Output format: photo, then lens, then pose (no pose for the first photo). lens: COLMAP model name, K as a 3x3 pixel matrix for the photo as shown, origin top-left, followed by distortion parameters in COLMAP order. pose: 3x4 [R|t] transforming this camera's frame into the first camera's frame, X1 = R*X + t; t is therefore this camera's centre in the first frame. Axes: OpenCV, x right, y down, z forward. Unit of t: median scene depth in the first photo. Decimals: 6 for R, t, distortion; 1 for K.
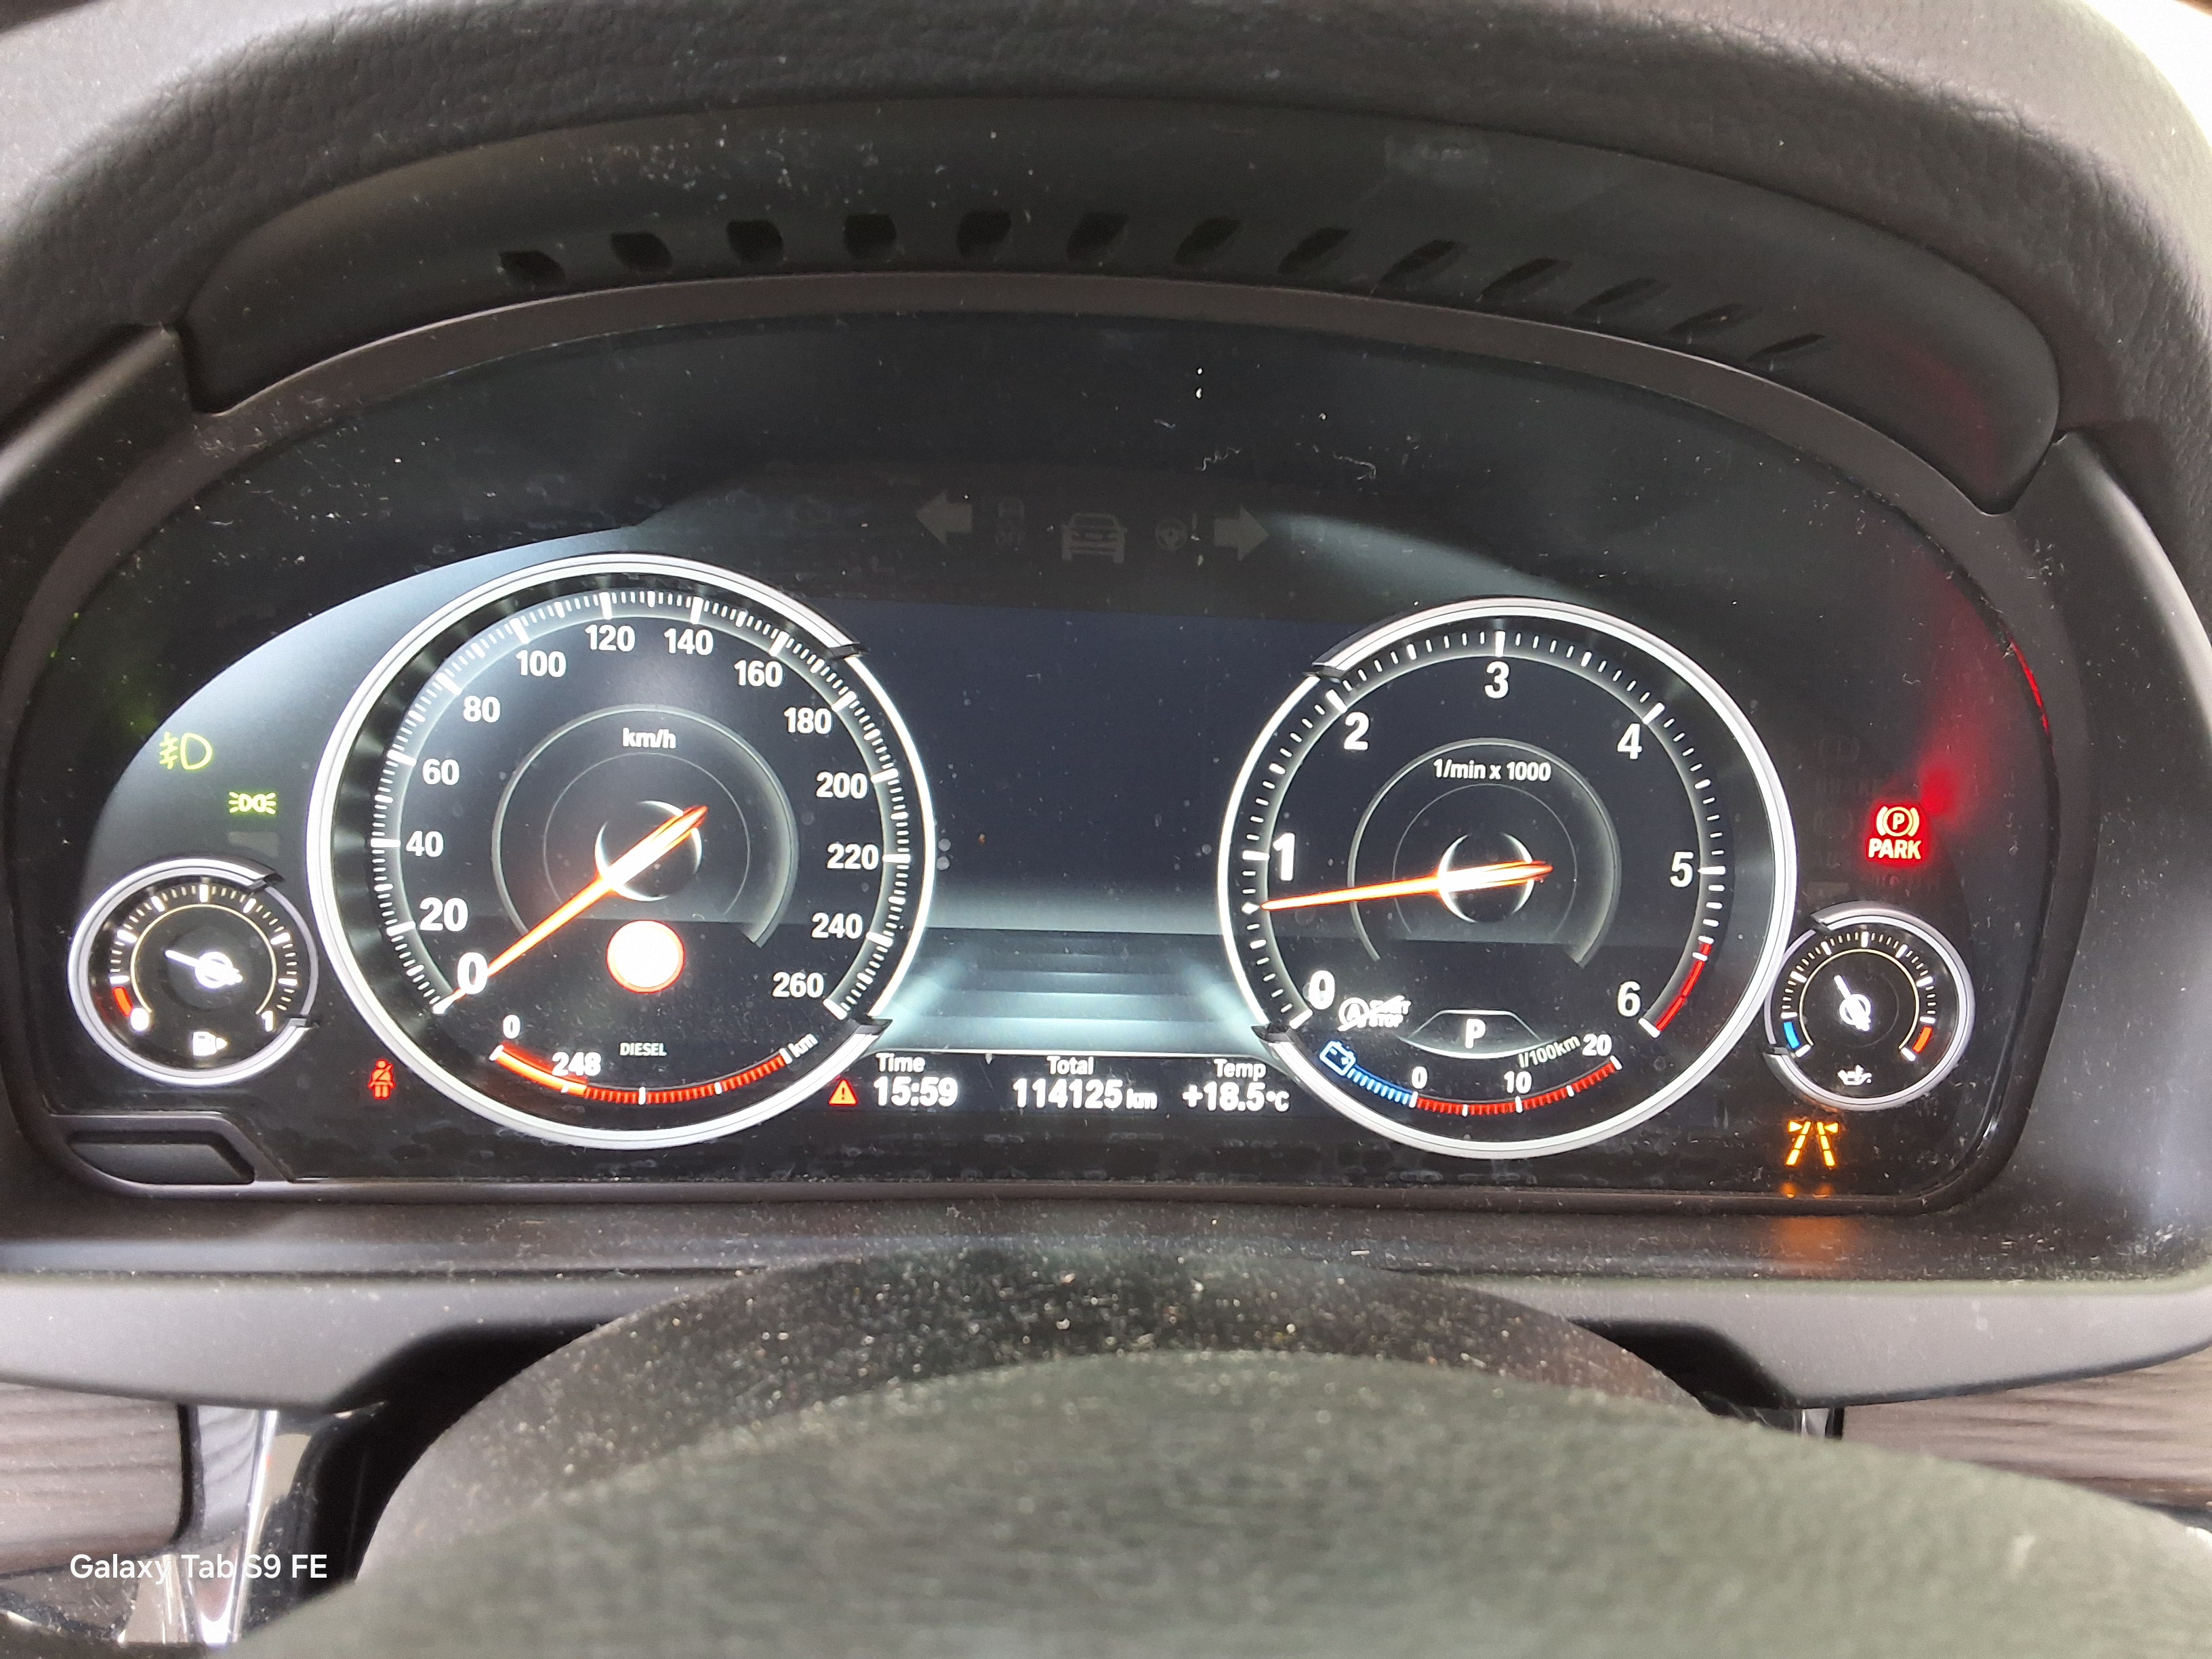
lens RADIAL K [[1795.9, 0, 1106.0], [0, 1795.9, 829.5], [0, 0, 1]] dist [0.139922, -0.239040]
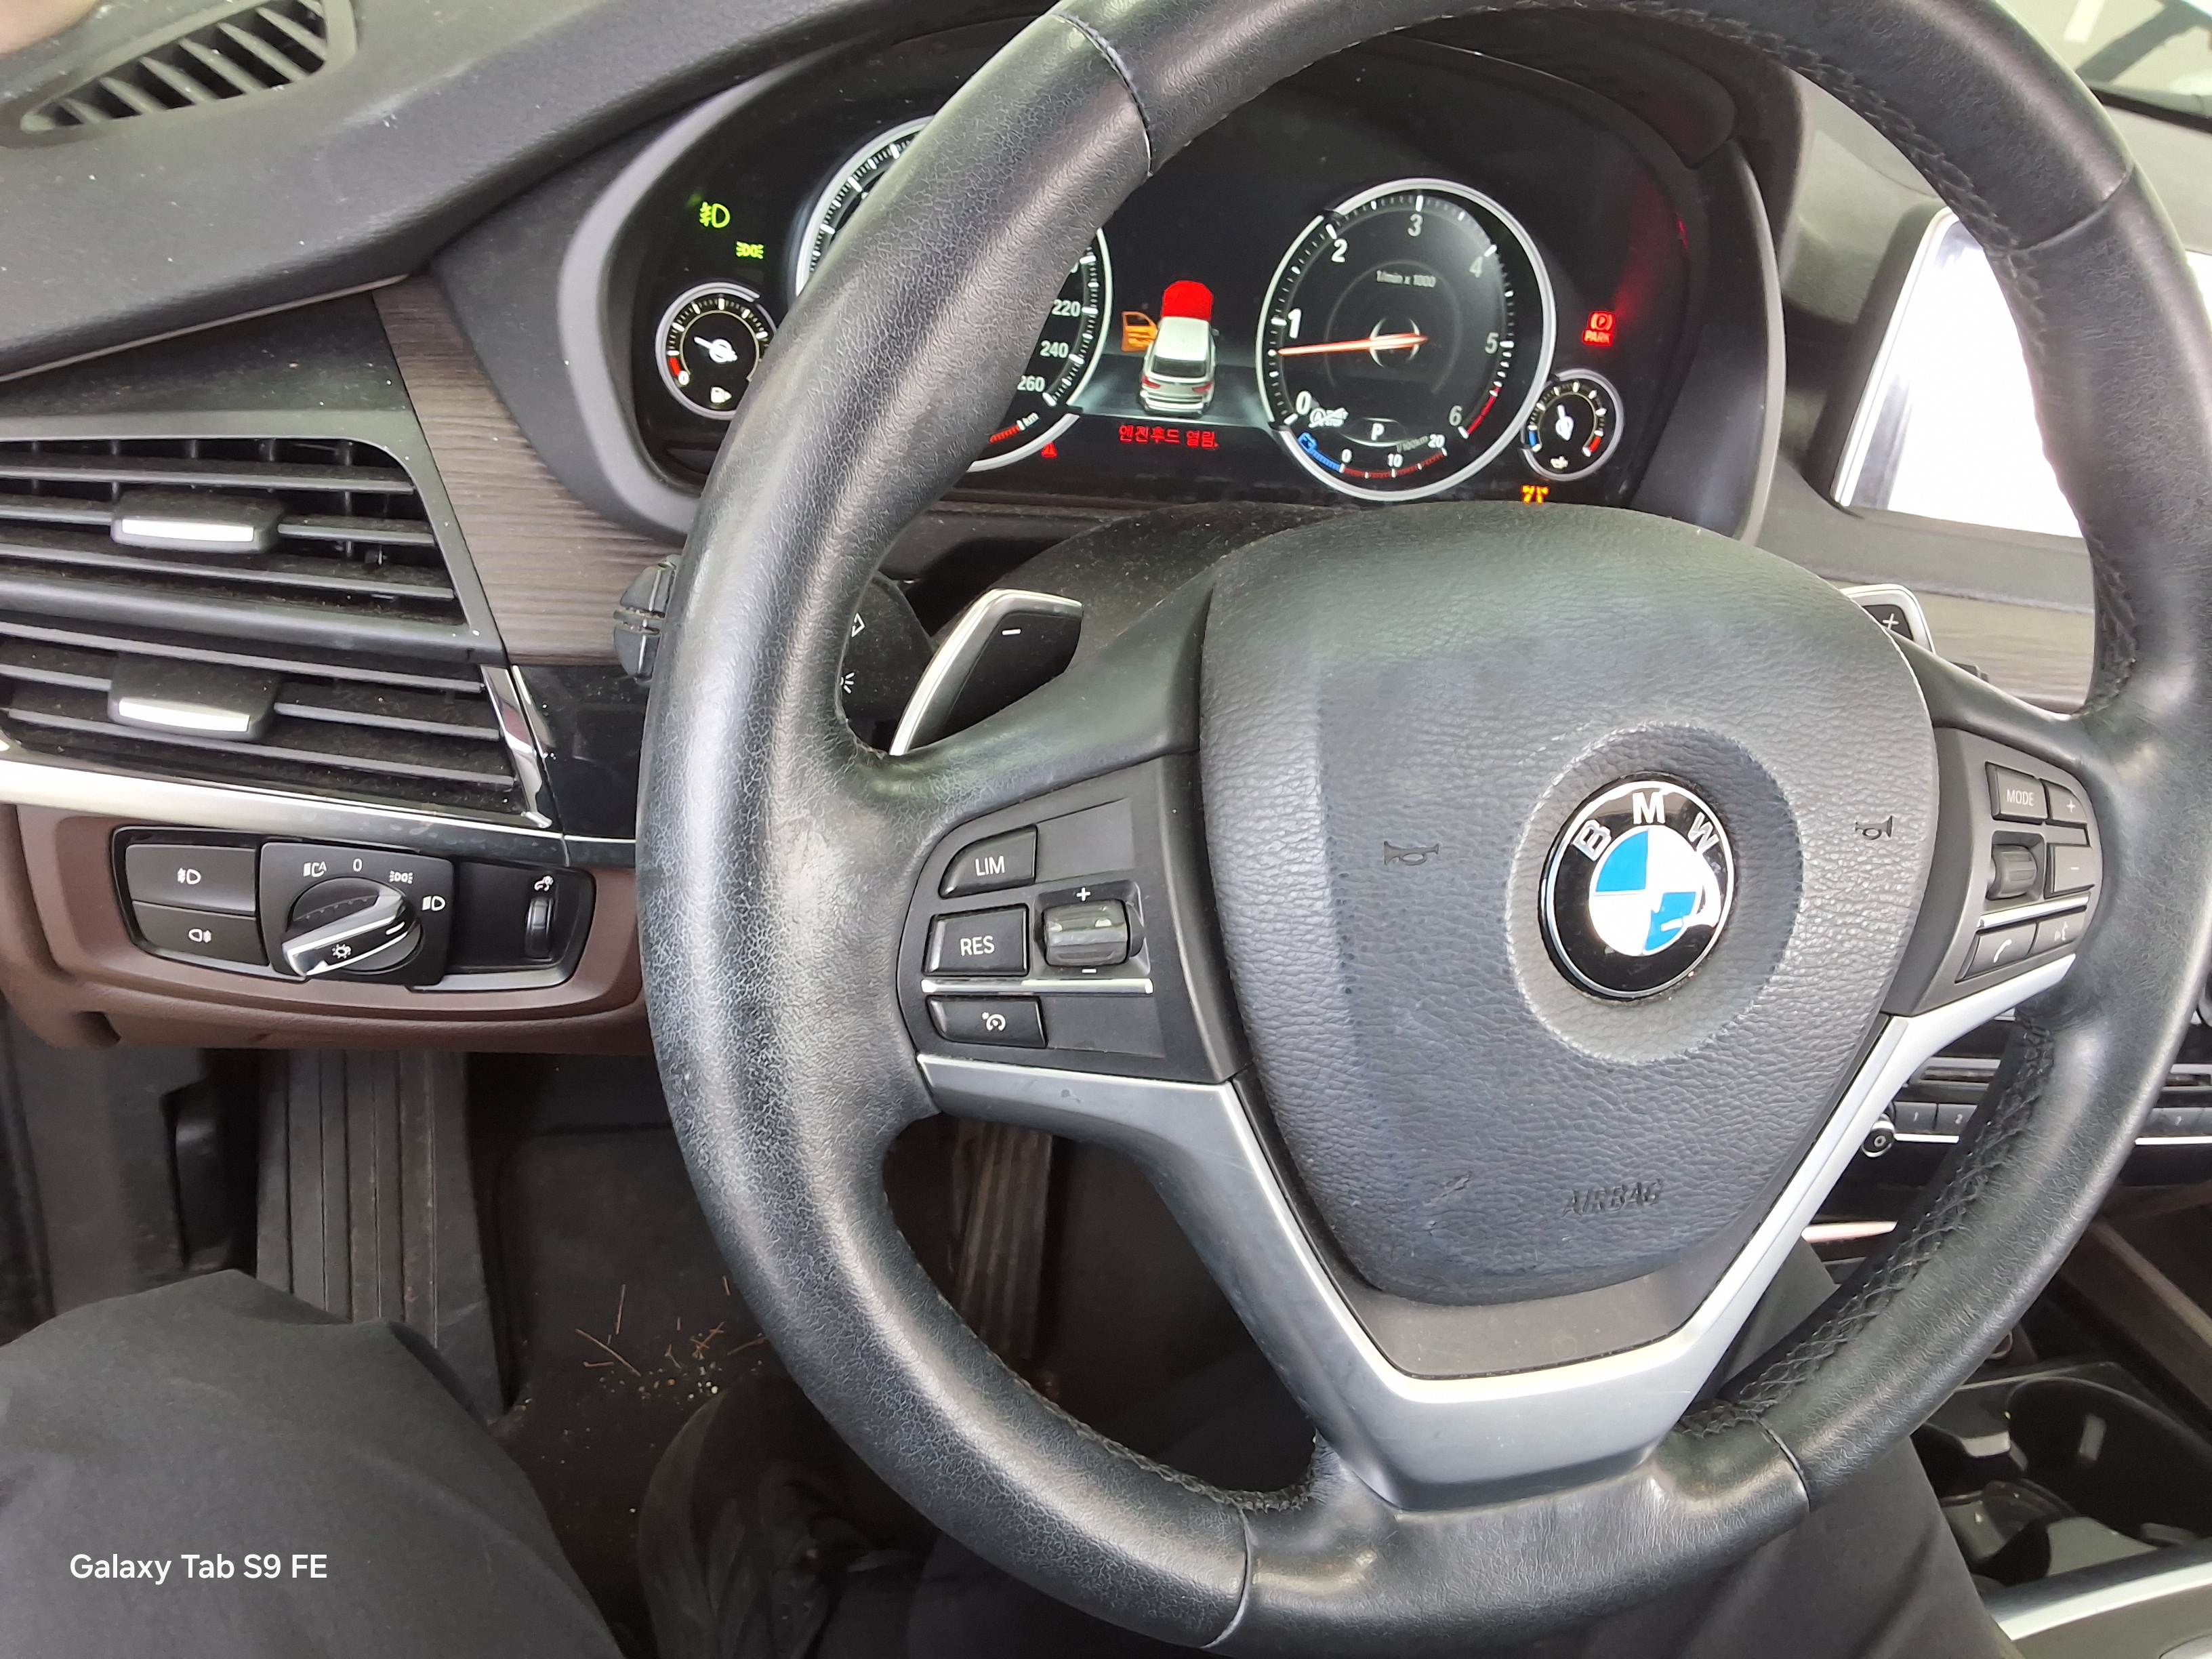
lens RADIAL K [[1795.9, 0, 1106.0], [0, 1795.9, 829.5], [0, 0, 1]] dist [0.139922, -0.239040]
pose [[0.965110, -0.010733, 0.261627, -0.544946], [-0.063057, 0.960228, 0.272002, 0.018966], [-0.254141, -0.279009, 0.926049, -0.732280]]
